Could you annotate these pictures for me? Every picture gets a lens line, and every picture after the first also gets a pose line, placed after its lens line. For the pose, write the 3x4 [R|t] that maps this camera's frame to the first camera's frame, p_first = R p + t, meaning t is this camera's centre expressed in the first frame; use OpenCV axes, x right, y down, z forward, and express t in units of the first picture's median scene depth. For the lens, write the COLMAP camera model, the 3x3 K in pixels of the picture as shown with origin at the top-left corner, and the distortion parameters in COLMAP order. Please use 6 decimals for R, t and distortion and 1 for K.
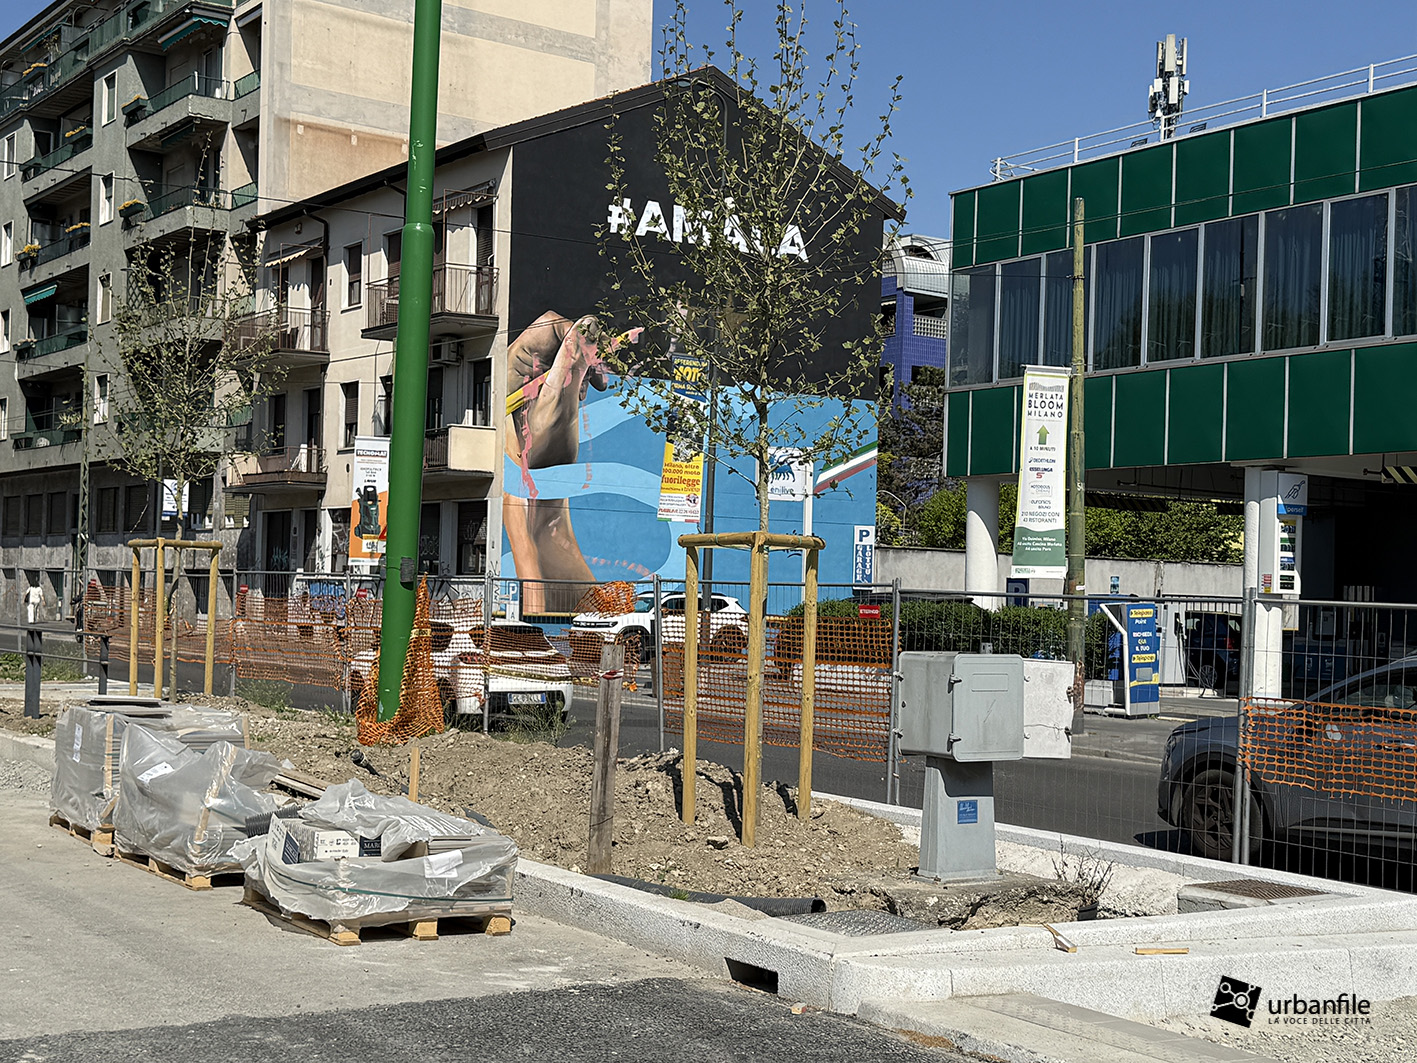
lens RADIAL K [[1926.8, 0, 708.5], [0, 1926.8, 531.5], [0, 0, 1]] dist [0.142837, -0.070796]
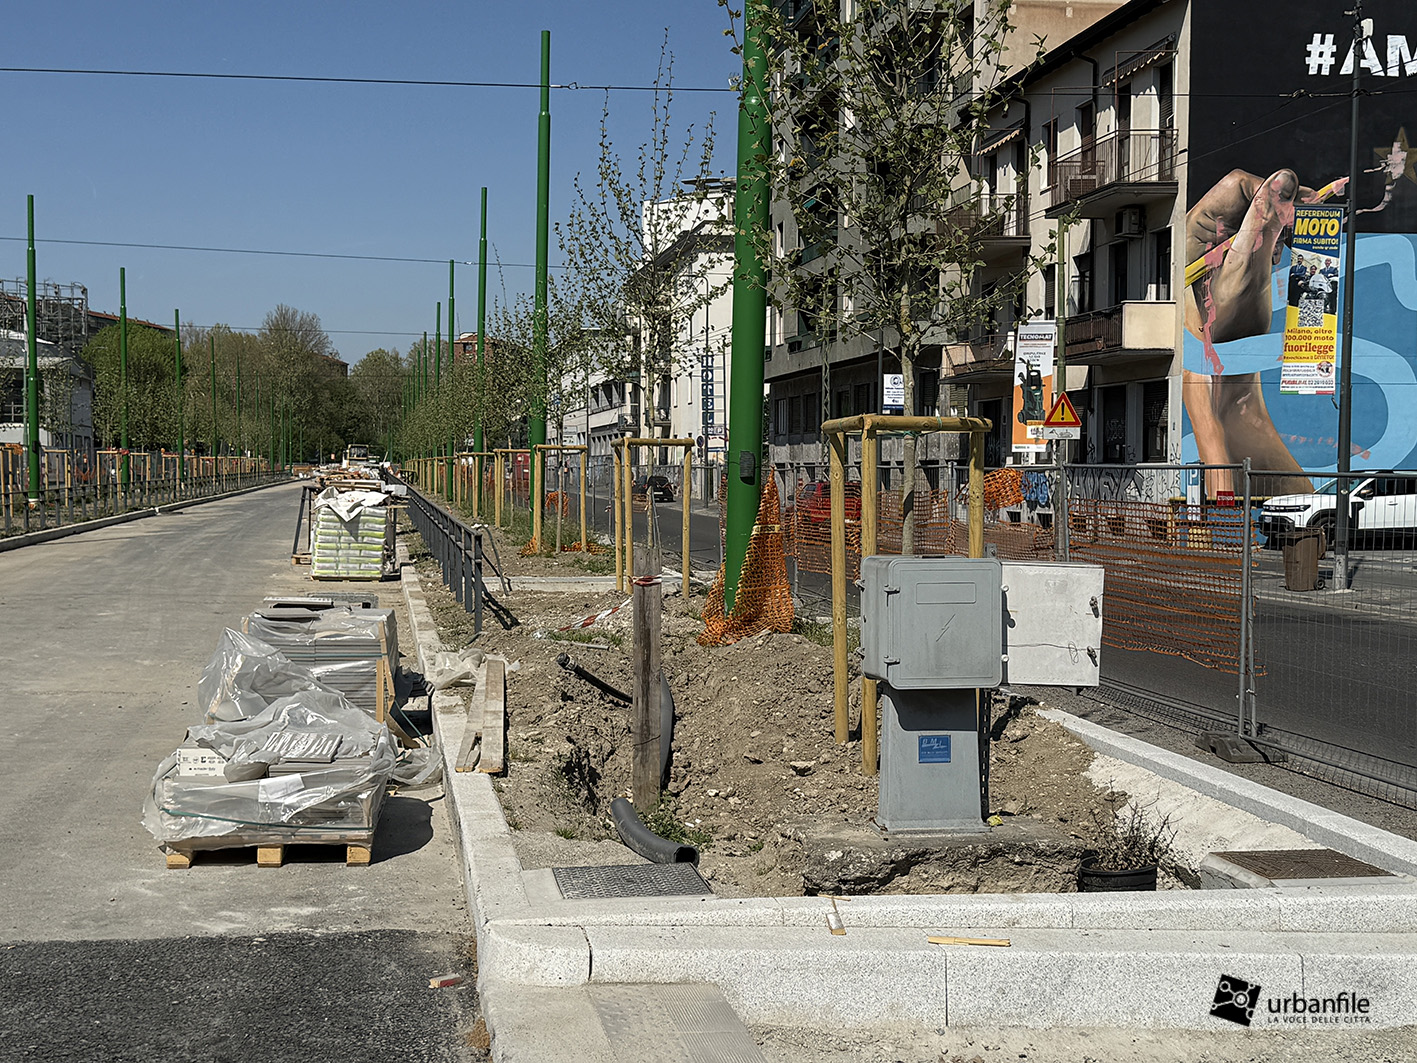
lens RADIAL K [[1903.1, 0, 708.5], [0, 1903.1, 531.5], [0, 0, 1]] dist [0.164512, -0.364367]
pose [[0.899819, -0.011809, -0.436103, 0.091216], [0.037881, 0.997973, 0.051137, 0.001622], [0.434616, -0.062534, 0.898442, 0.052944]]
